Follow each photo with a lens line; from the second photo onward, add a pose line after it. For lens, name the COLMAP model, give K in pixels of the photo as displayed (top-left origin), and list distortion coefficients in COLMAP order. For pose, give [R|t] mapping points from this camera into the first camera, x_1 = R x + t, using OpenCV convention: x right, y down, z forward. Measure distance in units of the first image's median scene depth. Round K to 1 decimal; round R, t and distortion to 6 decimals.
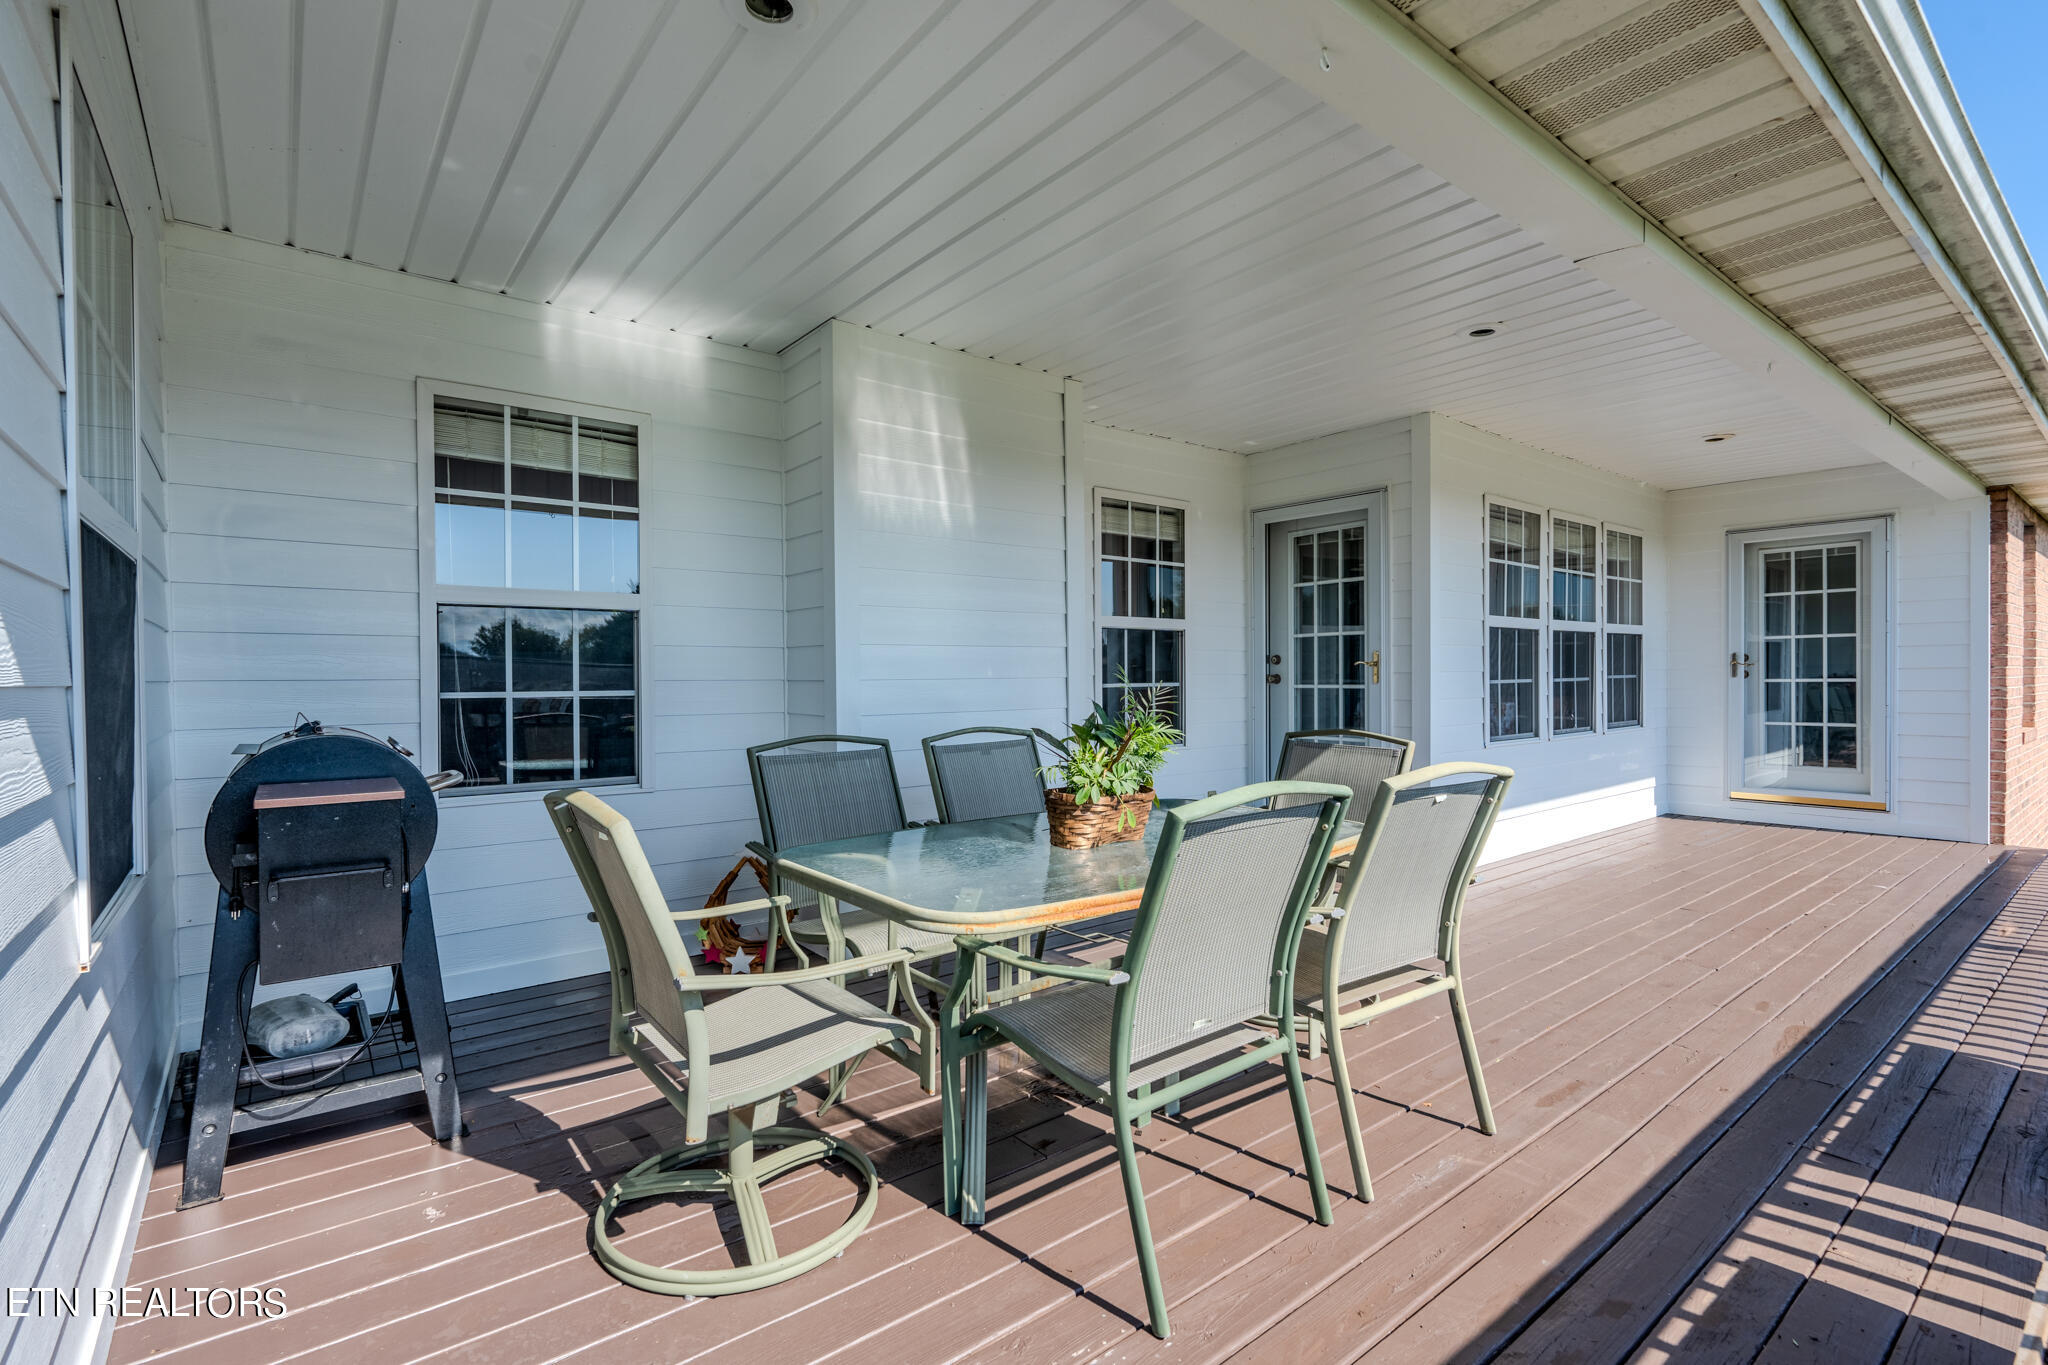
lens RADIAL K [[1042.9, 0, 1024.0], [0, 1042.9, 682.5], [0, 0, 1]] dist [0.000732, 0.000221]
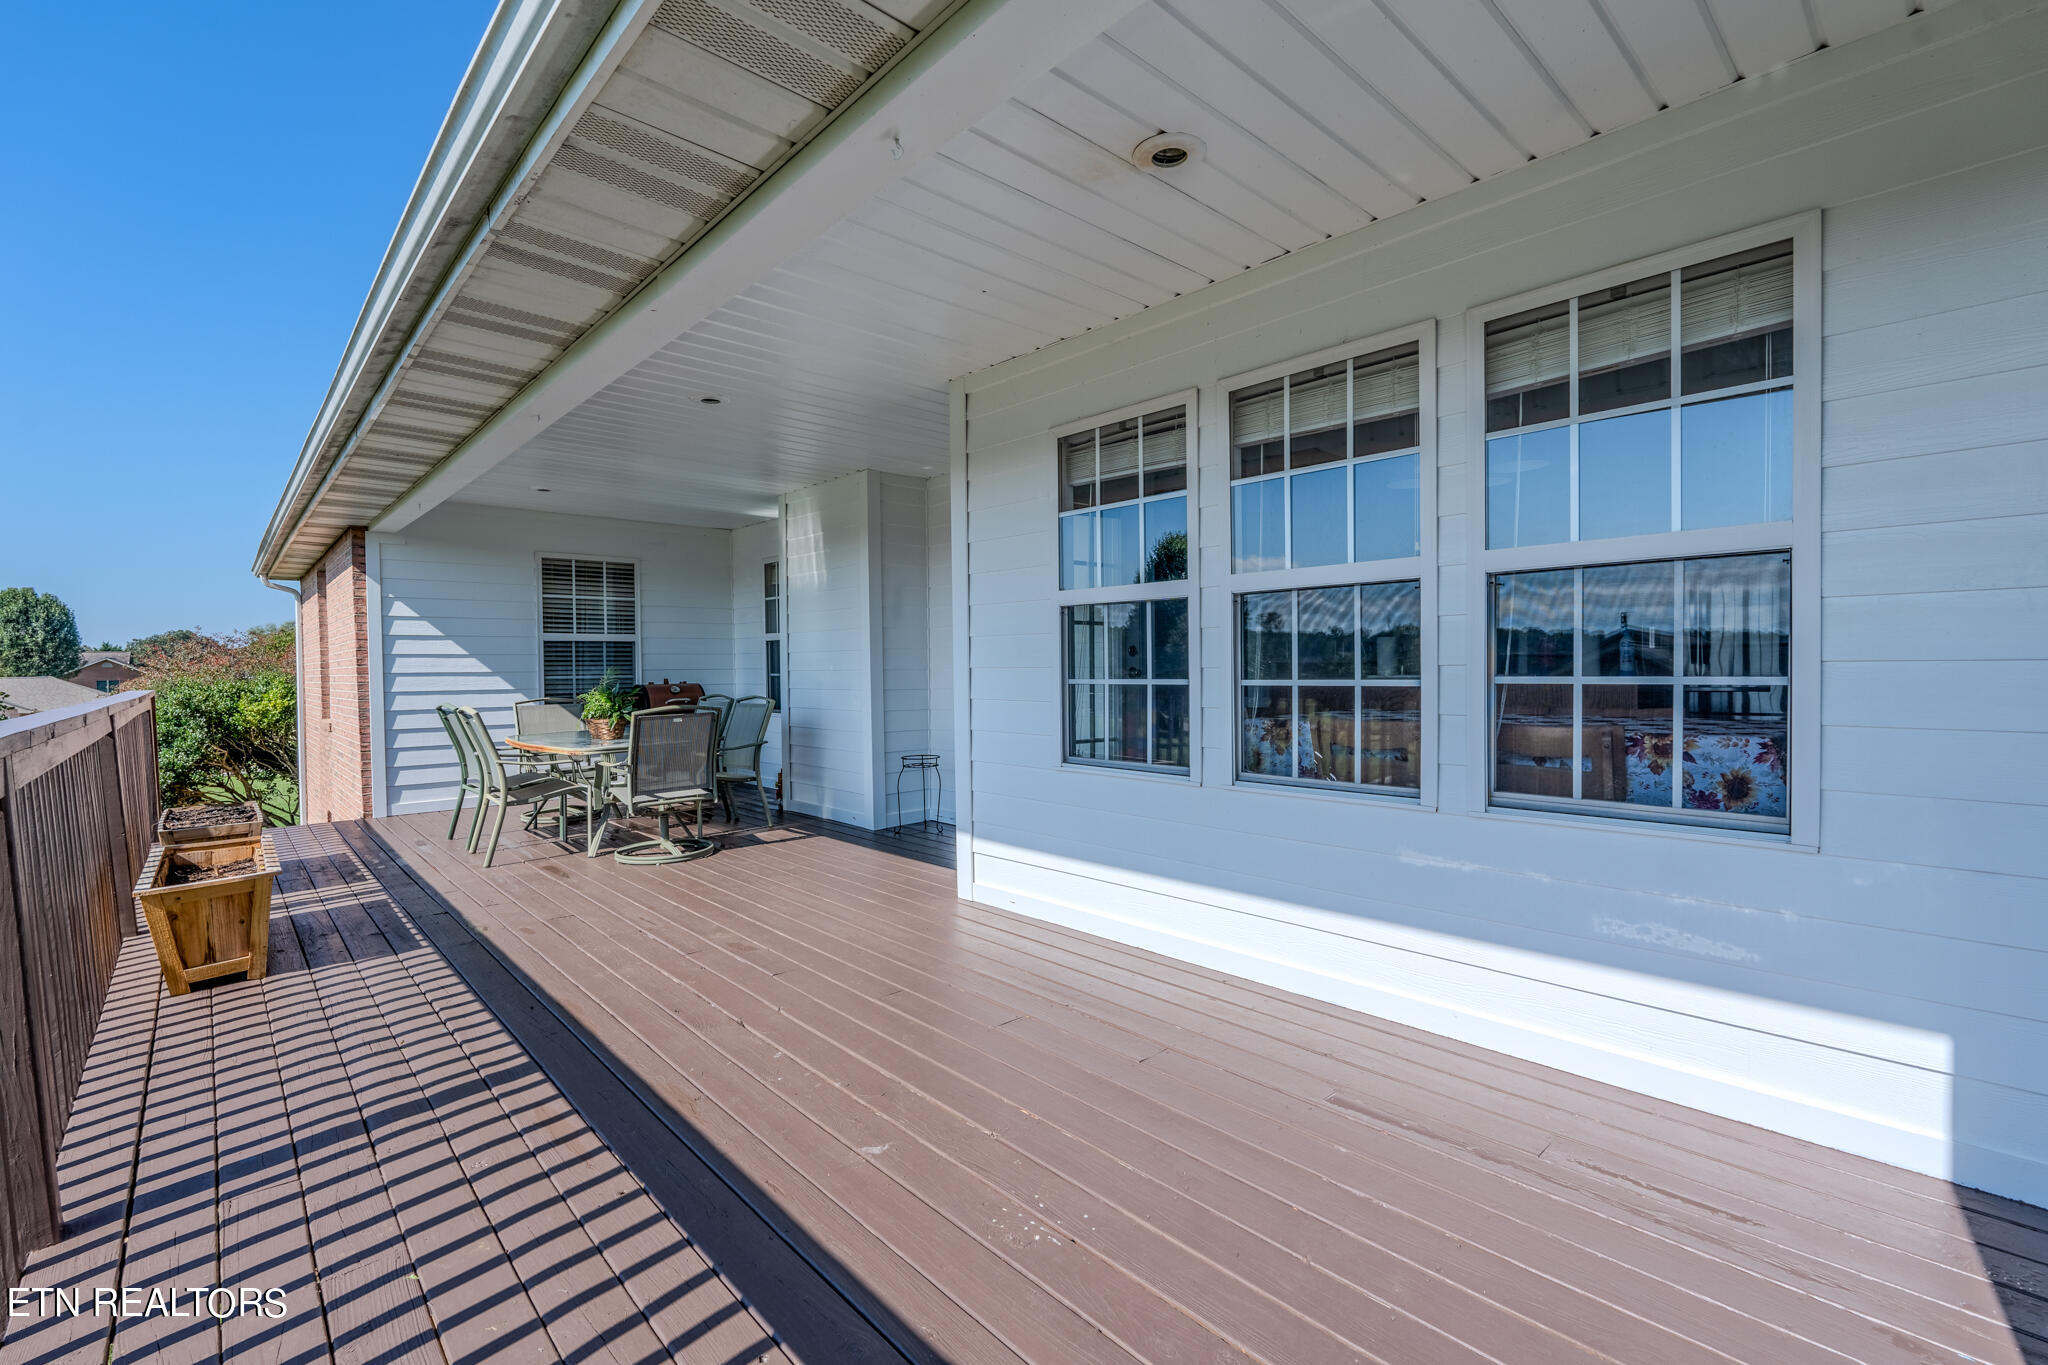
lens RADIAL K [[911.6, 0, 1024.0], [0, 911.6, 682.5], [0, 0, 1]] dist [0.000203, 0.000139]
pose [[0.007742, 0.018365, -0.999801, 1.628641], [-0.010887, 0.999774, 0.018280, -0.016651], [0.999911, 0.010743, 0.007940, 1.417089]]
